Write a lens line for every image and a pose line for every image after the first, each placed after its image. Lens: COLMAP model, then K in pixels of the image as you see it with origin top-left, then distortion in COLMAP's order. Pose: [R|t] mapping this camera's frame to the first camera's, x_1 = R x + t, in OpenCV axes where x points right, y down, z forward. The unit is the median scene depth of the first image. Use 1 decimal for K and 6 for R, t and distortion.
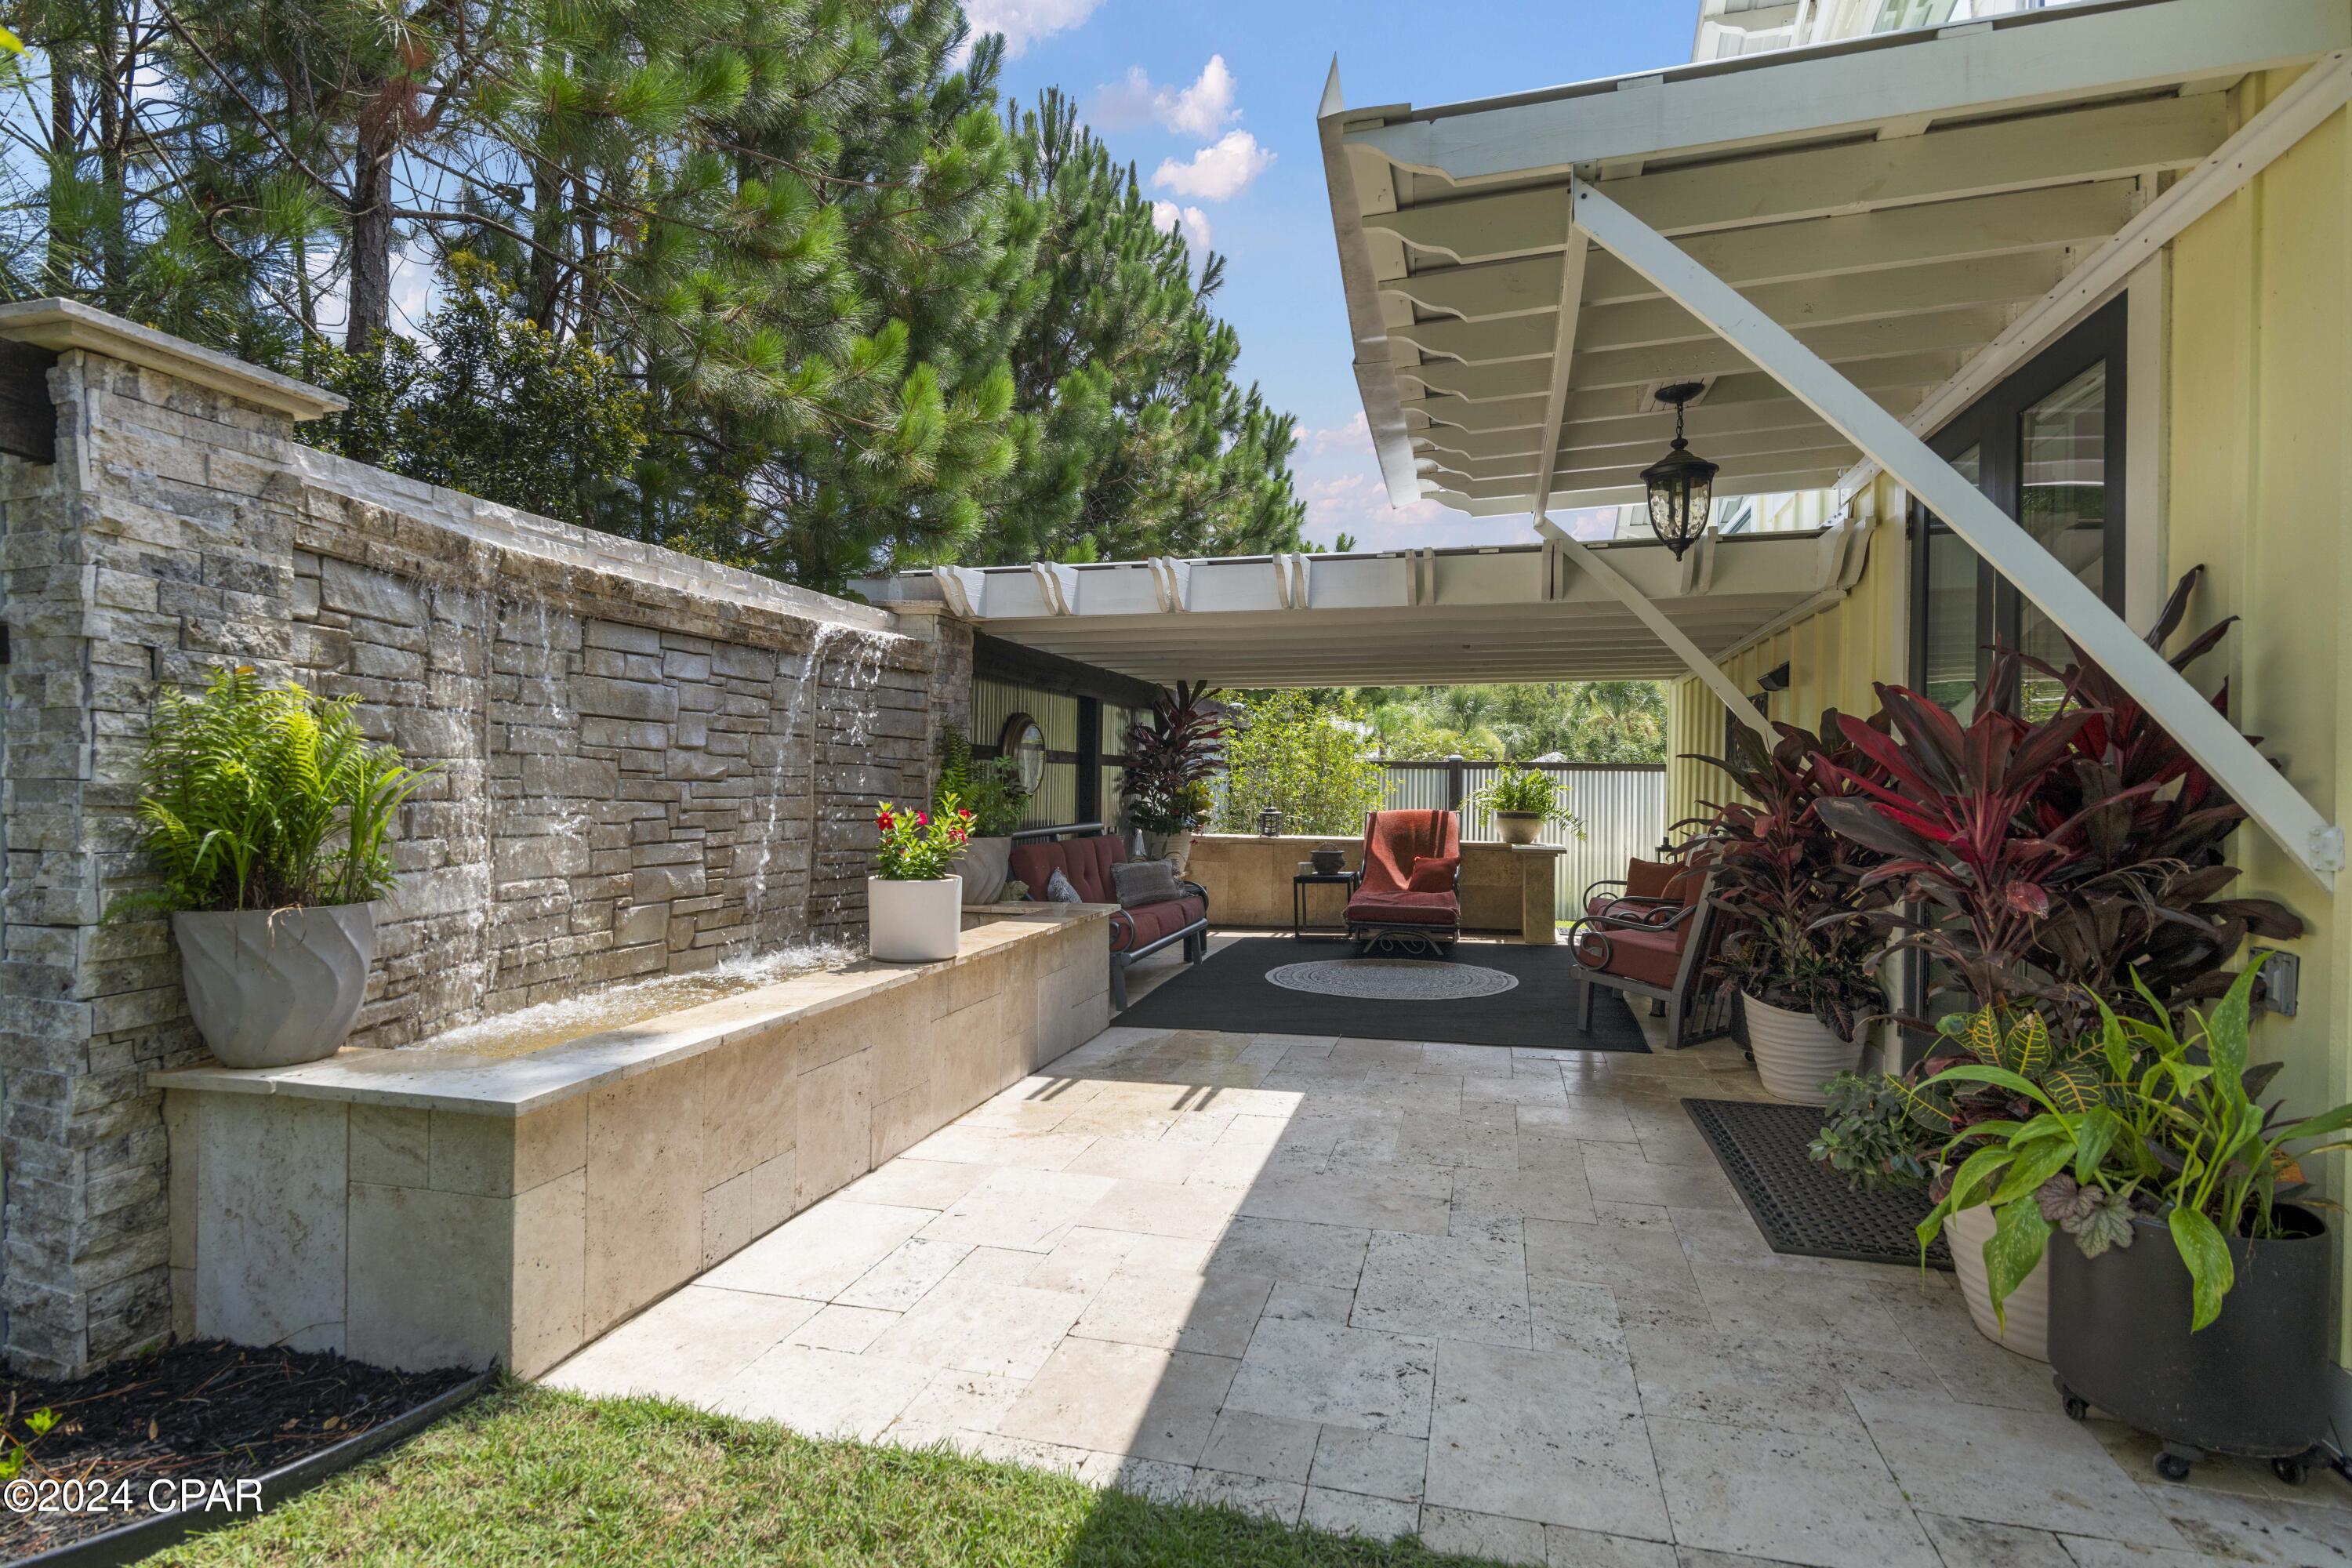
lens RADIAL K [[1164.7, 0, 1184.8], [0, 1164.7, 780.5], [0, 0, 1]] dist [0.002022, 0.000731]
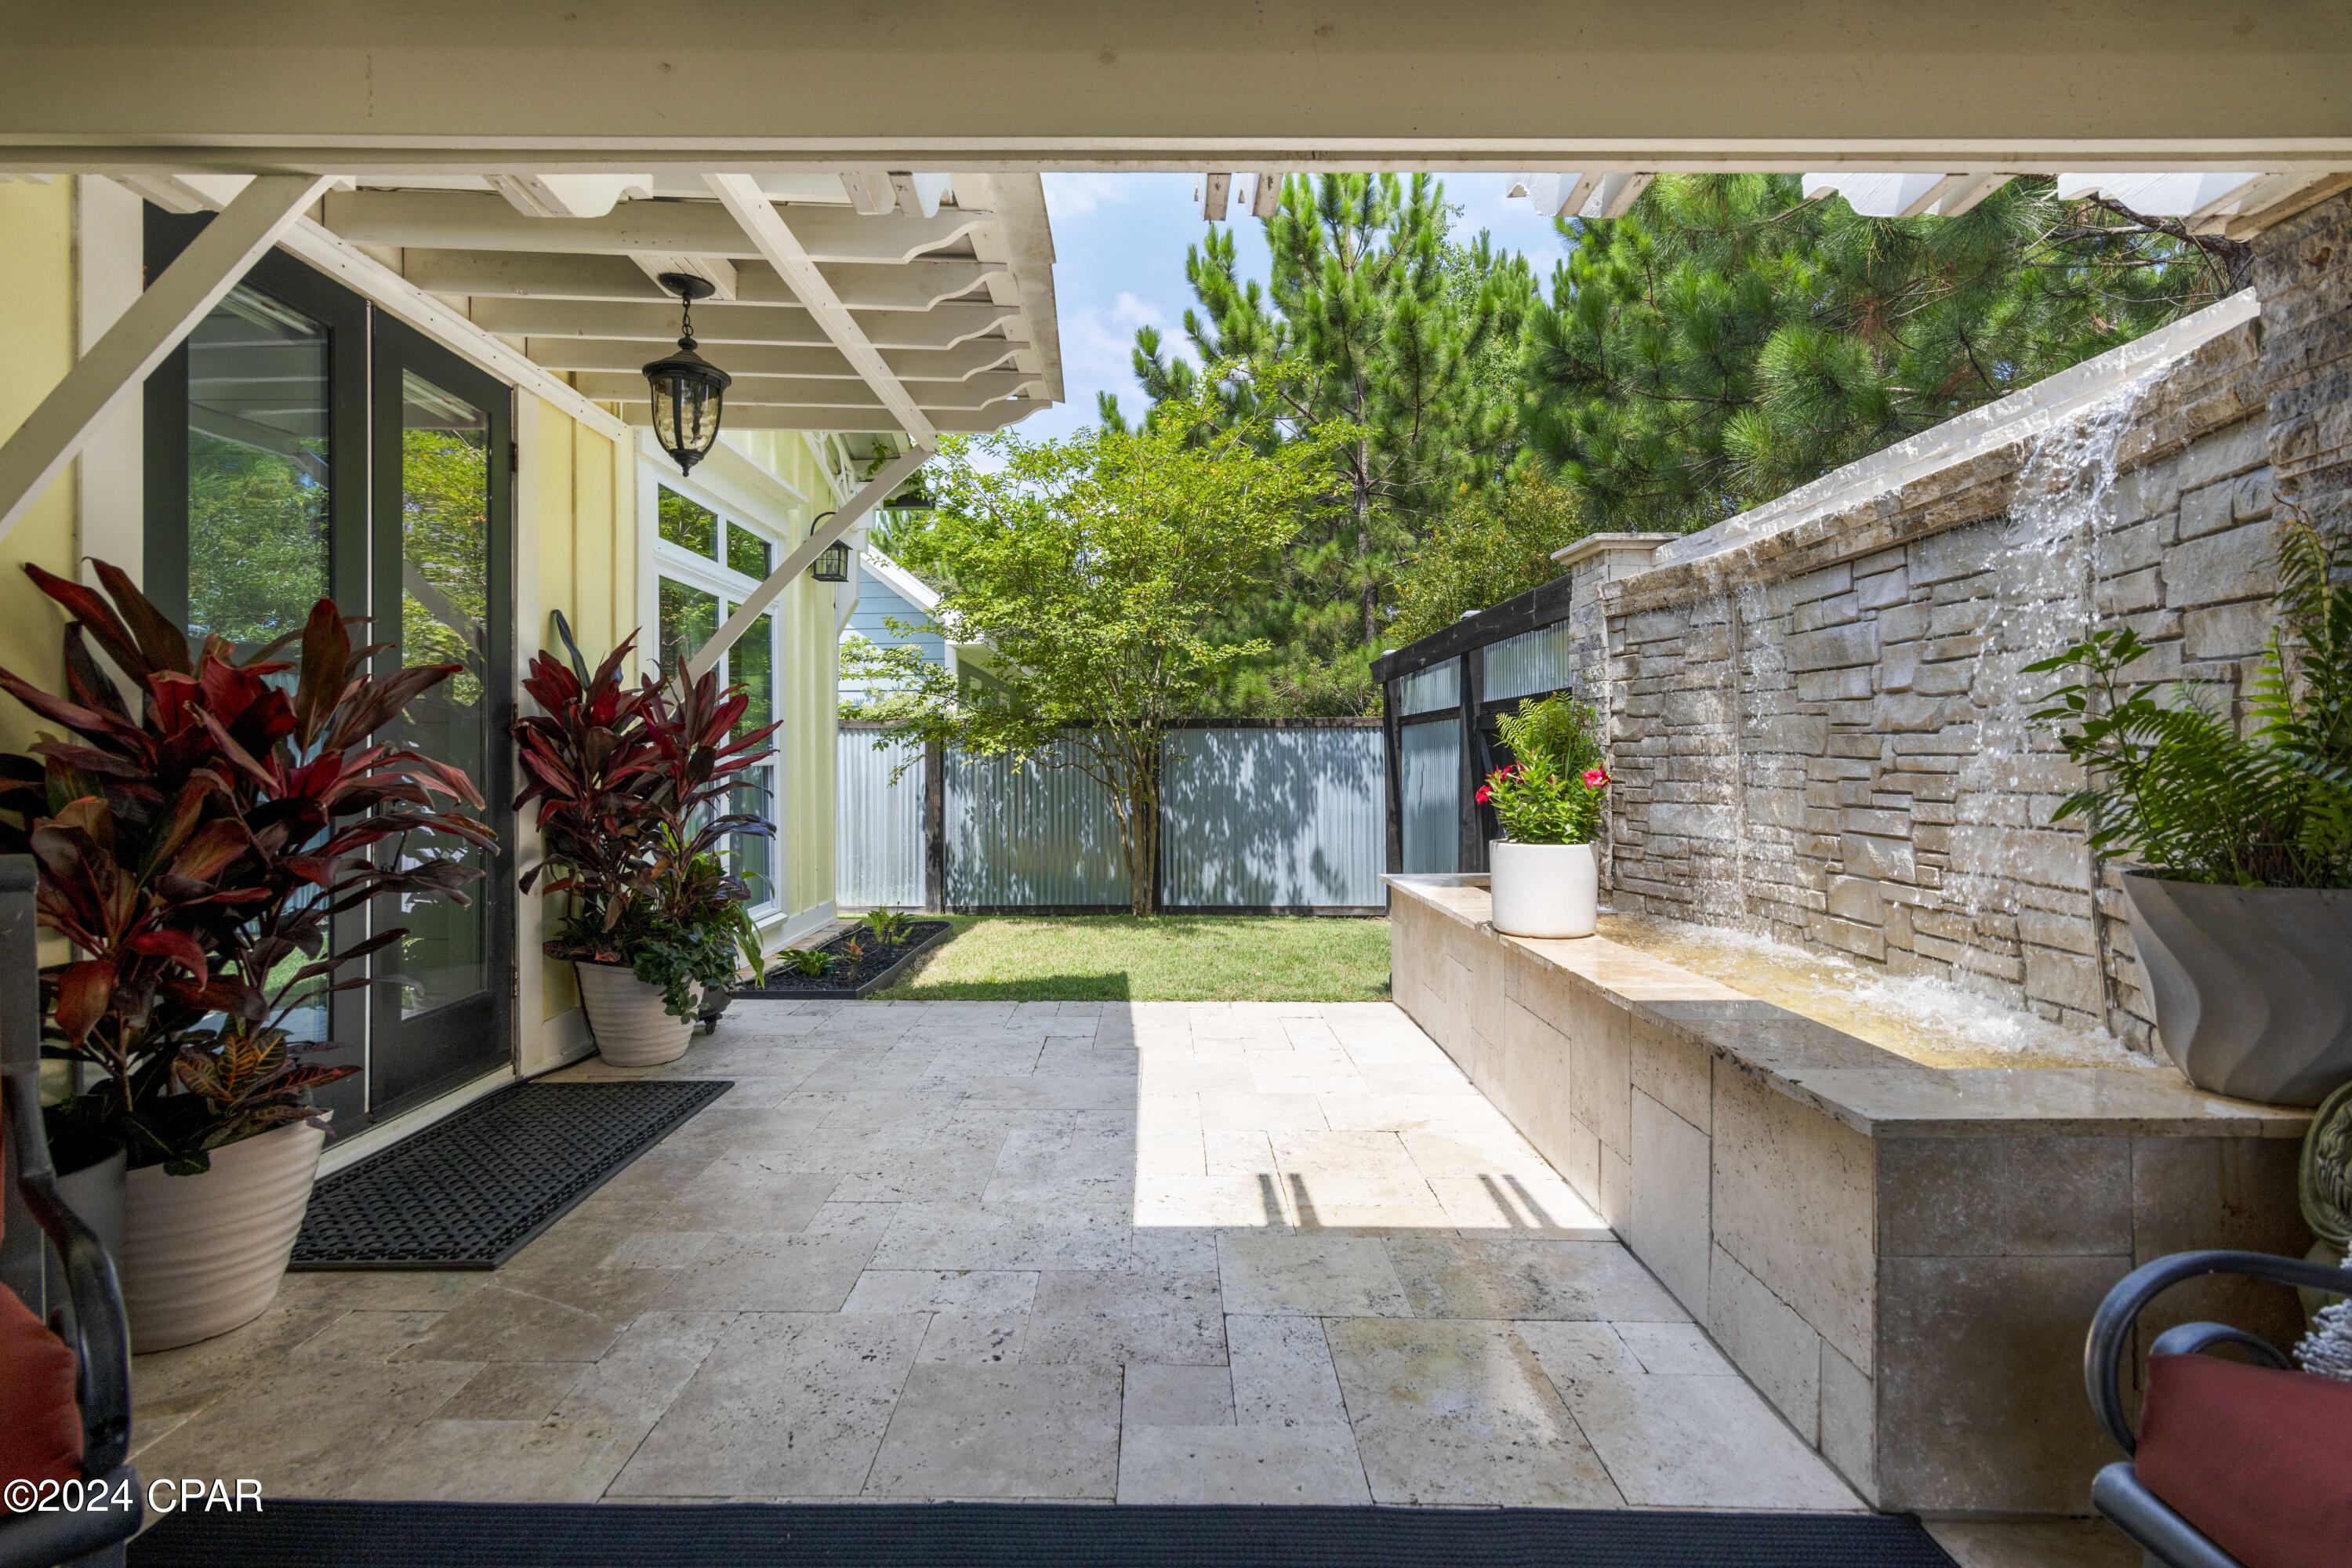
lens RADIAL K [[1164.7, 0, 1185.8], [0, 1164.7, 776.9], [0, 0, 1]] dist [0.002022, 0.000731]
pose [[-0.960521, 0.001652, -0.278202, 0.262968], [-0.000400, 0.999973, 0.007320, 0.025393], [0.278206, 0.007143, -0.960495, 1.691952]]
